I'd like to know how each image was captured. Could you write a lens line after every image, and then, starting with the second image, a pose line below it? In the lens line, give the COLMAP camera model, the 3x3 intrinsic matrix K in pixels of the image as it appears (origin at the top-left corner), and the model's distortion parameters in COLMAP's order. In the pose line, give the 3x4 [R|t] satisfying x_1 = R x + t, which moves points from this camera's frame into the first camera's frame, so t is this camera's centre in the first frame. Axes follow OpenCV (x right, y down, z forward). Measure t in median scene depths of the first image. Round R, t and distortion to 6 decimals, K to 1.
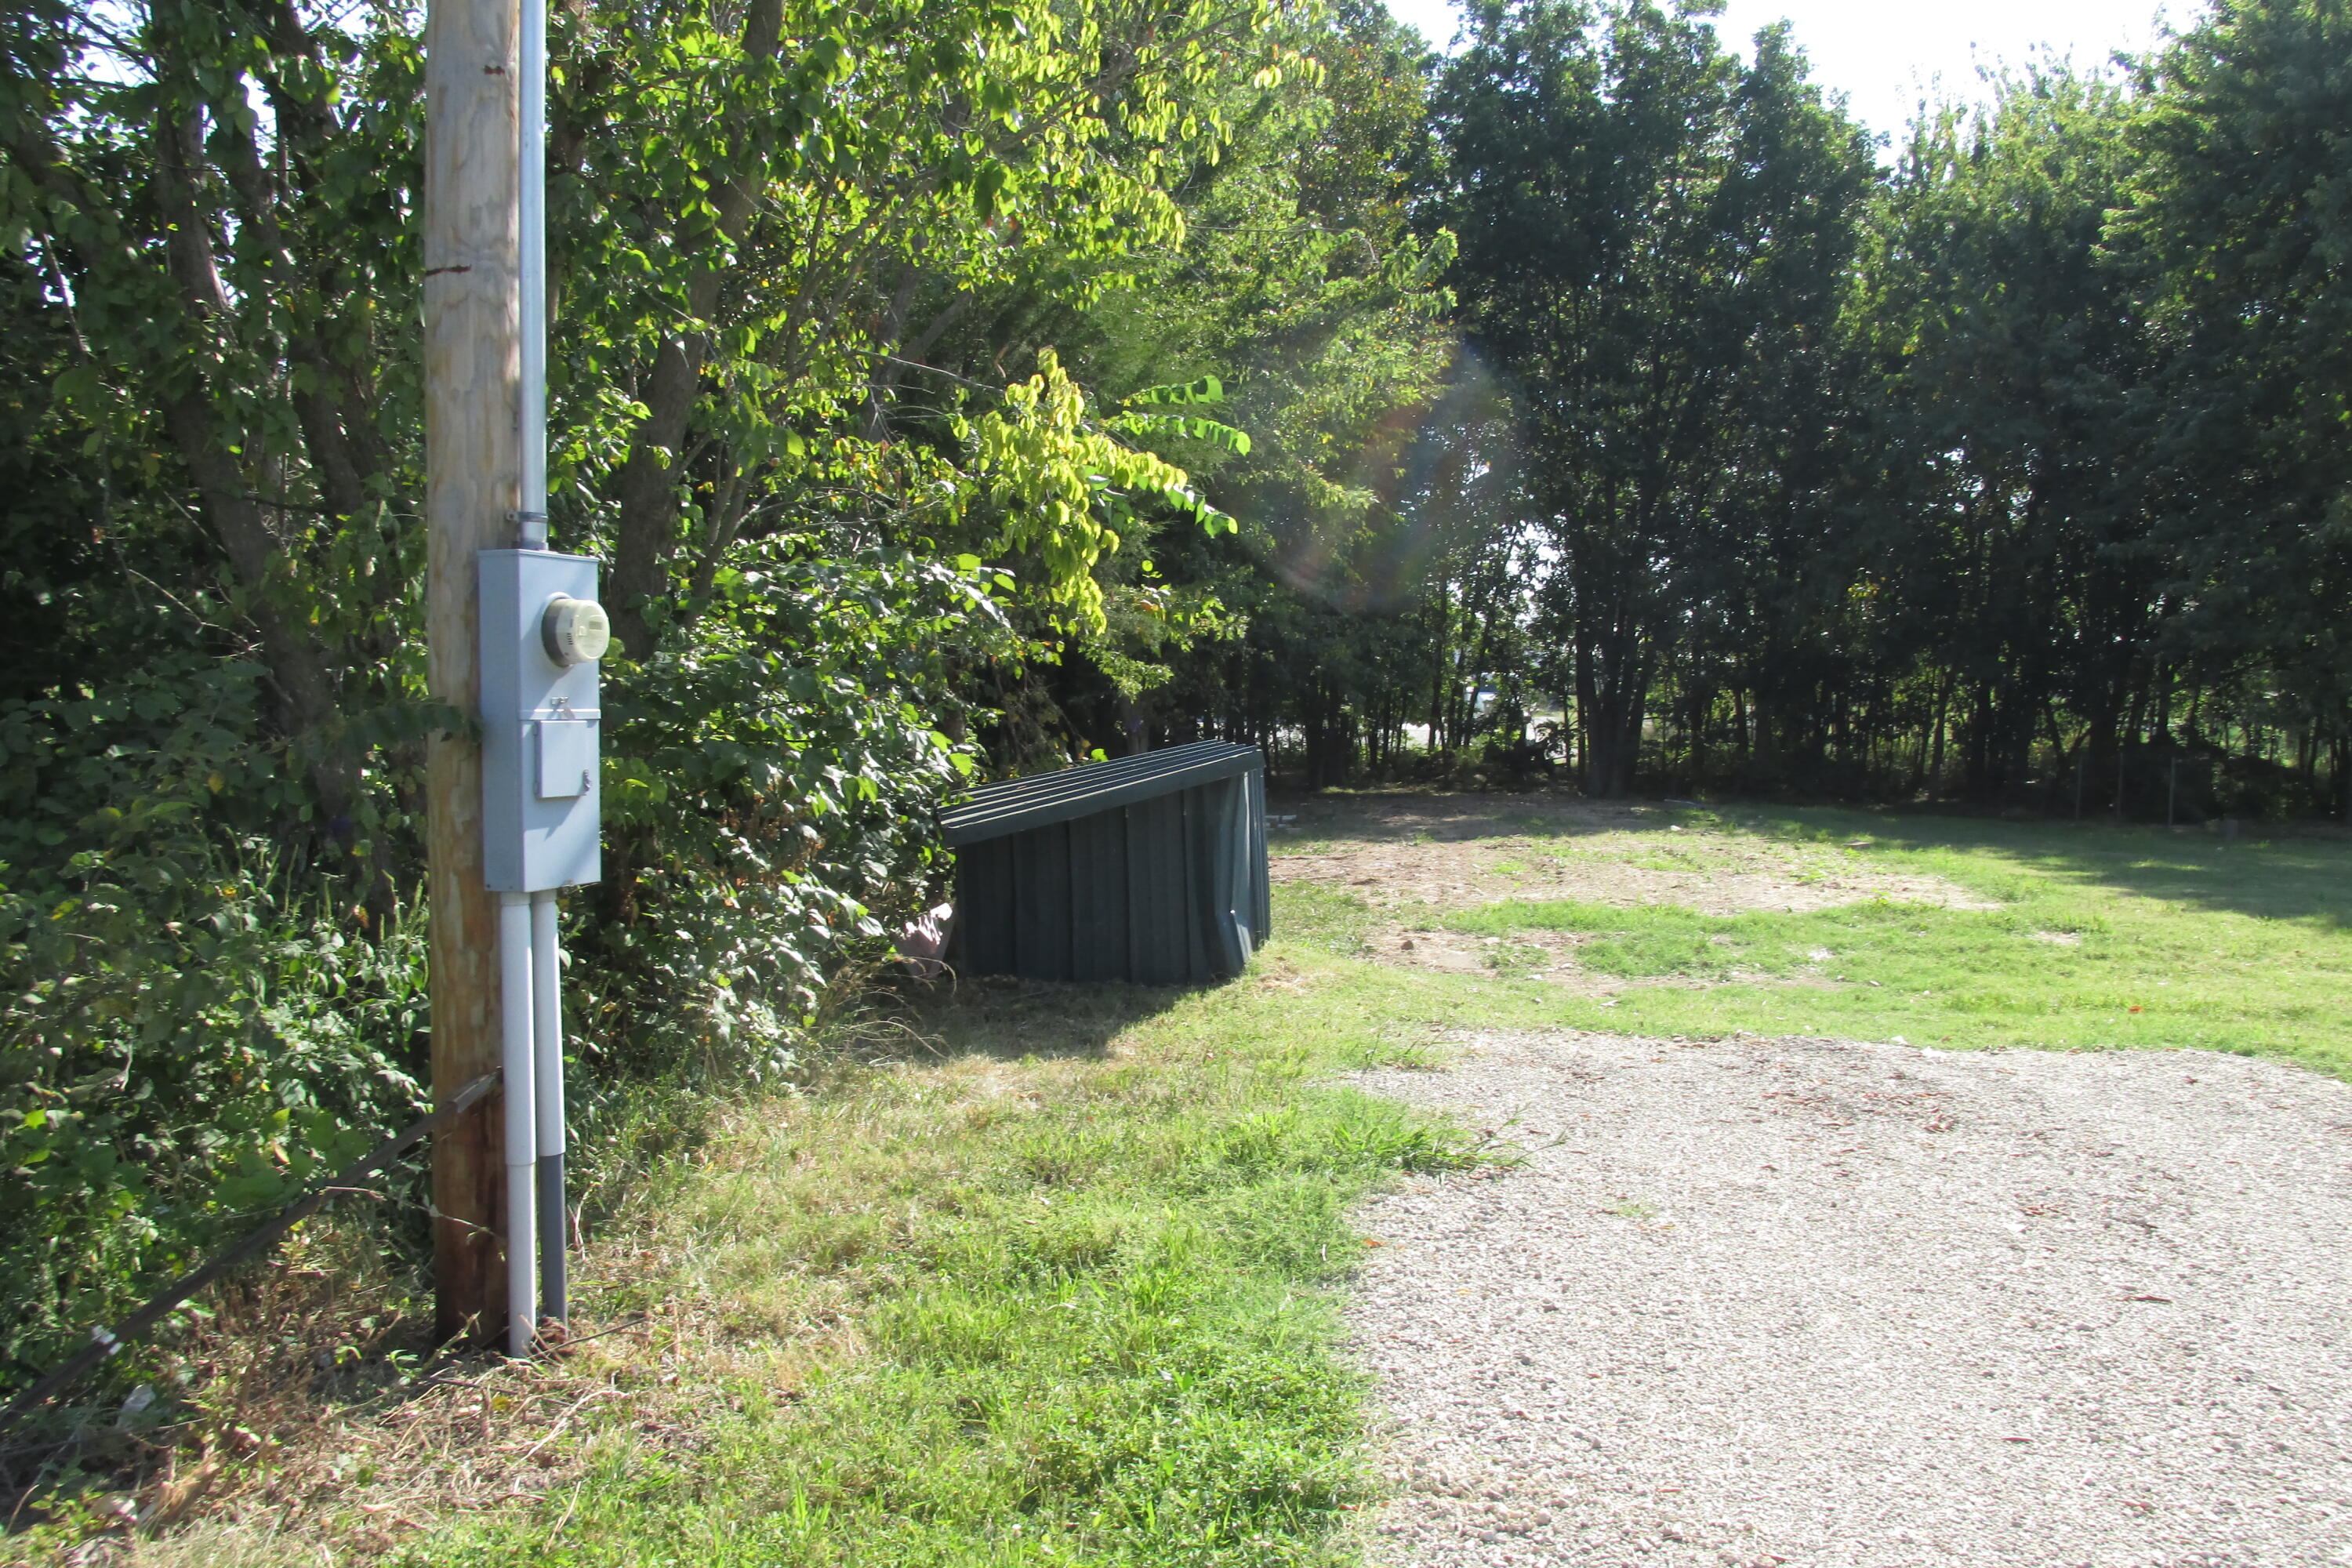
lens RADIAL K [[1956.1, 0, 1184.0], [0, 1956.1, 771.8], [0, 0, 1]] dist [-0.036134, 0.008727]
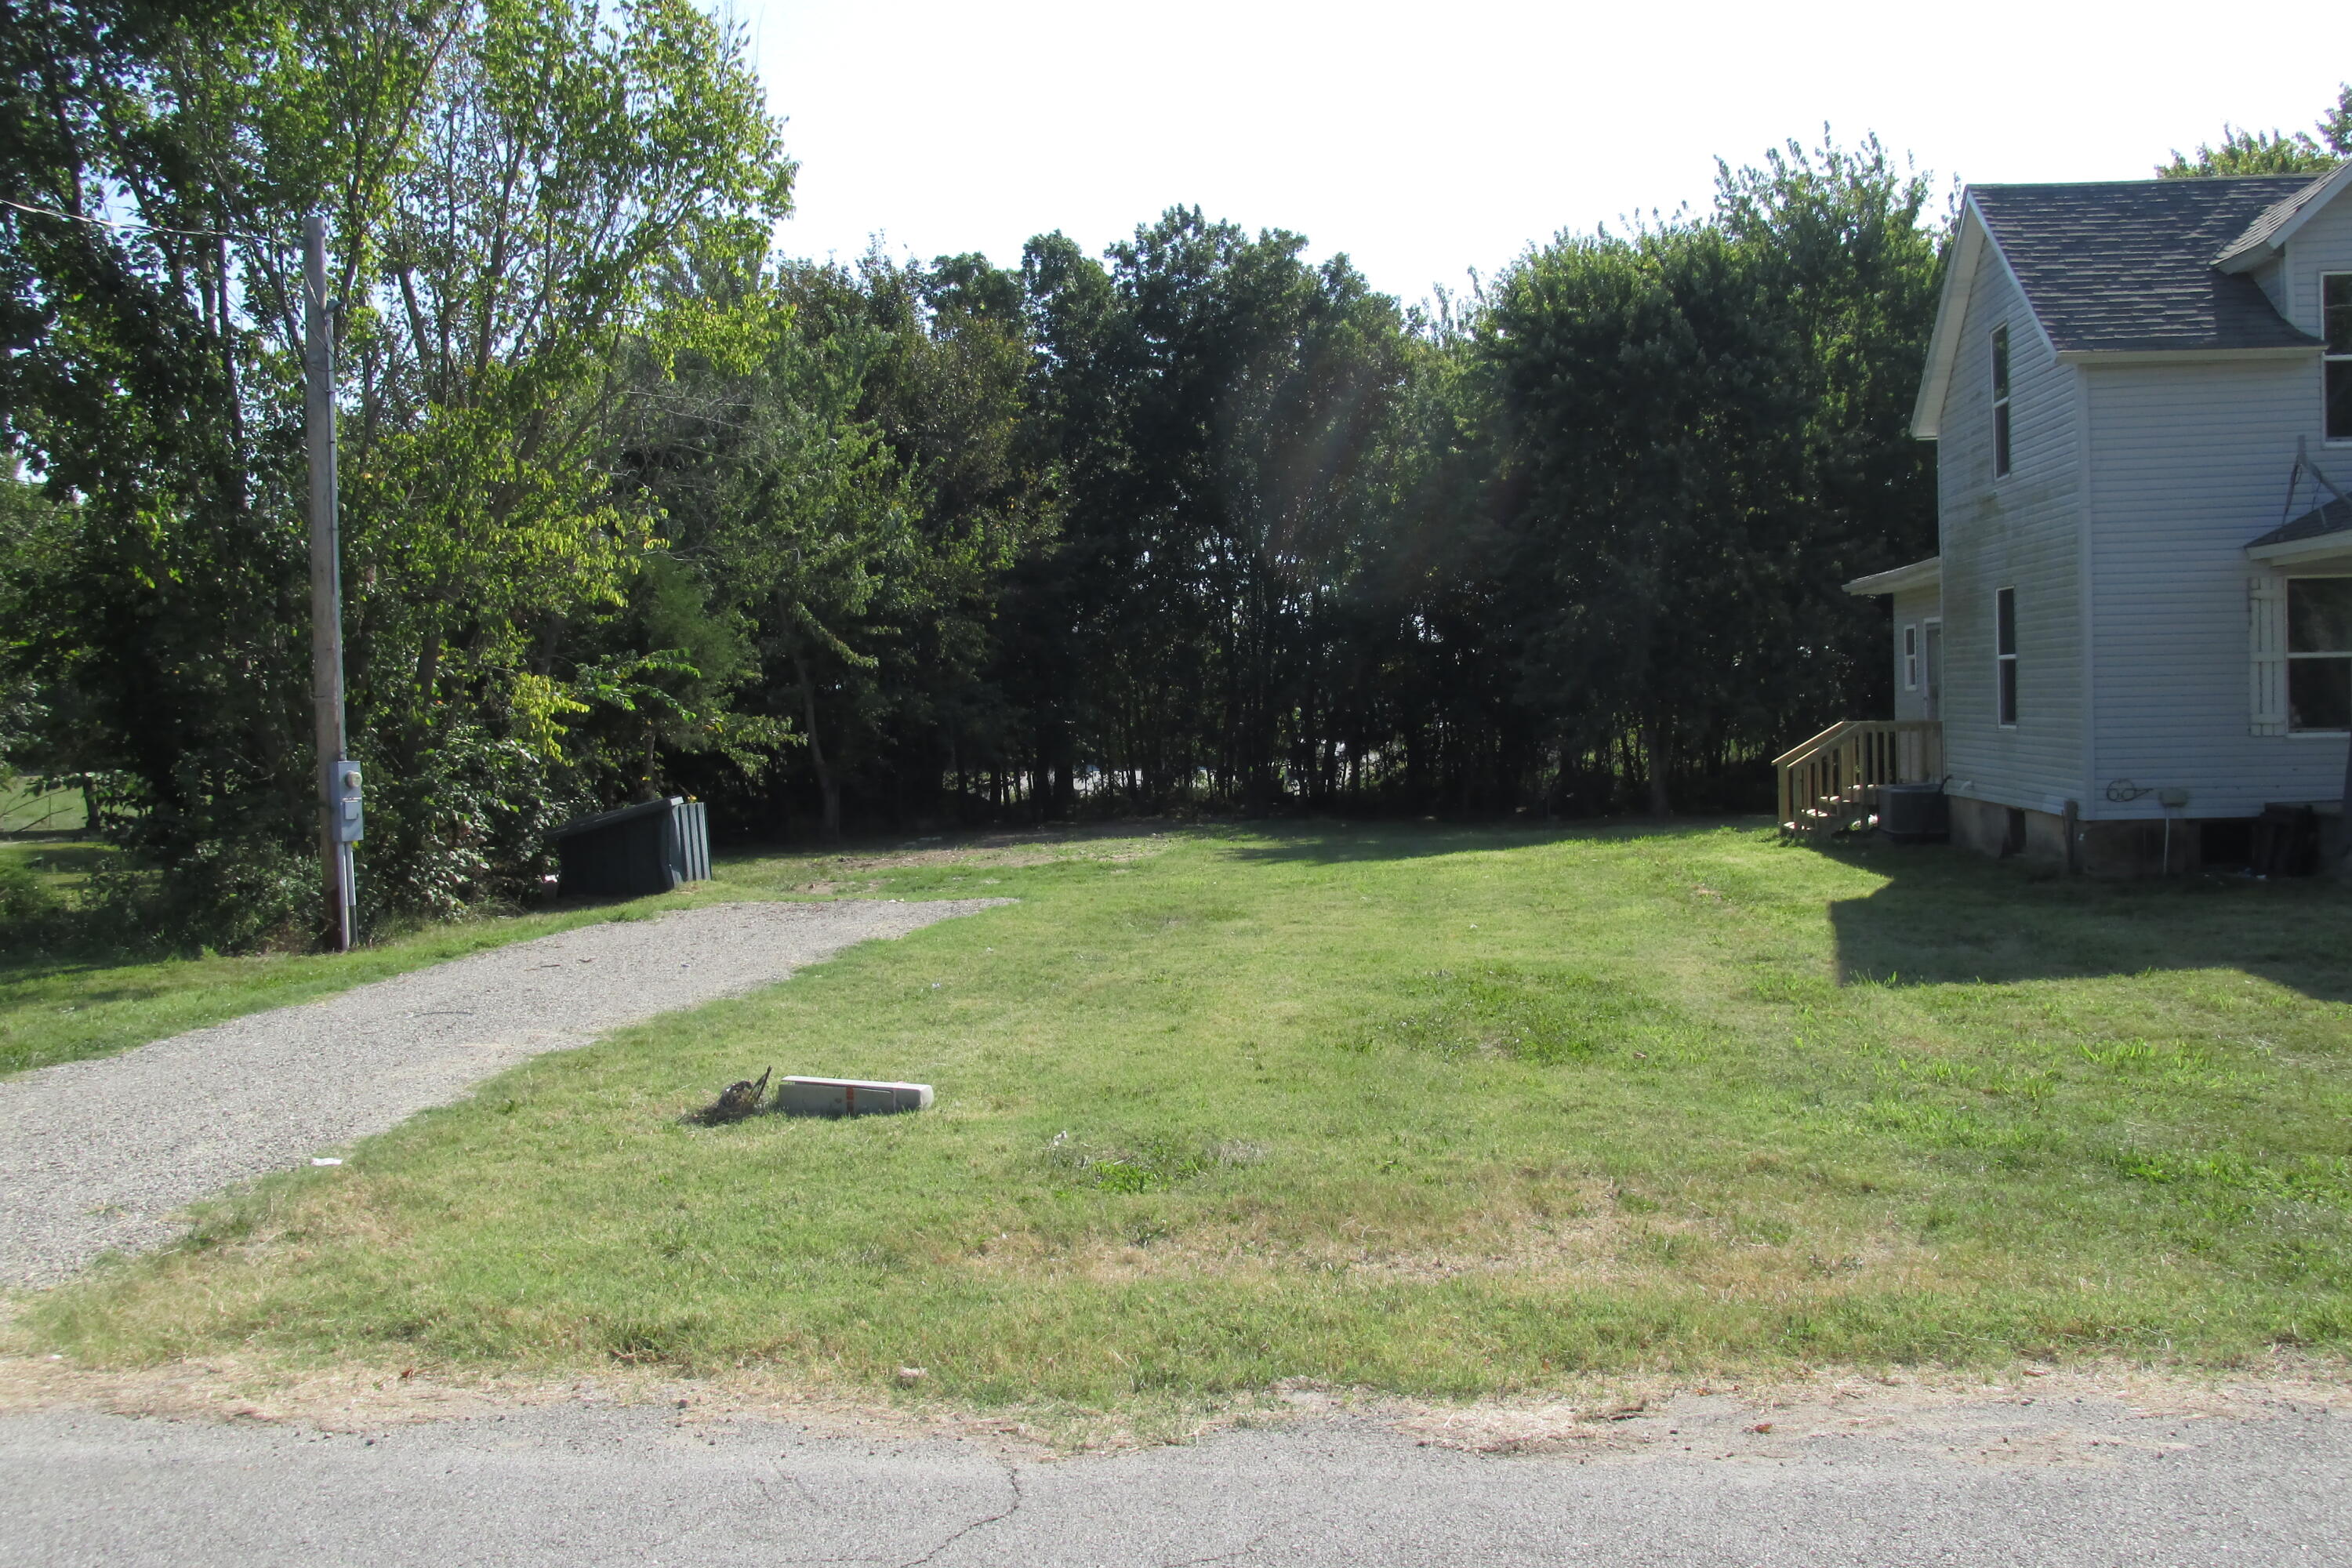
lens RADIAL K [[1956.1, 0, 1184.0], [0, 1956.1, 771.8], [0, 0, 1]] dist [-0.036134, 0.008727]
pose [[0.999356, -0.034914, 0.008312, 1.322057], [0.035111, 0.999072, -0.024951, 0.075646], [-0.007433, 0.025226, 0.999654, -2.939829]]
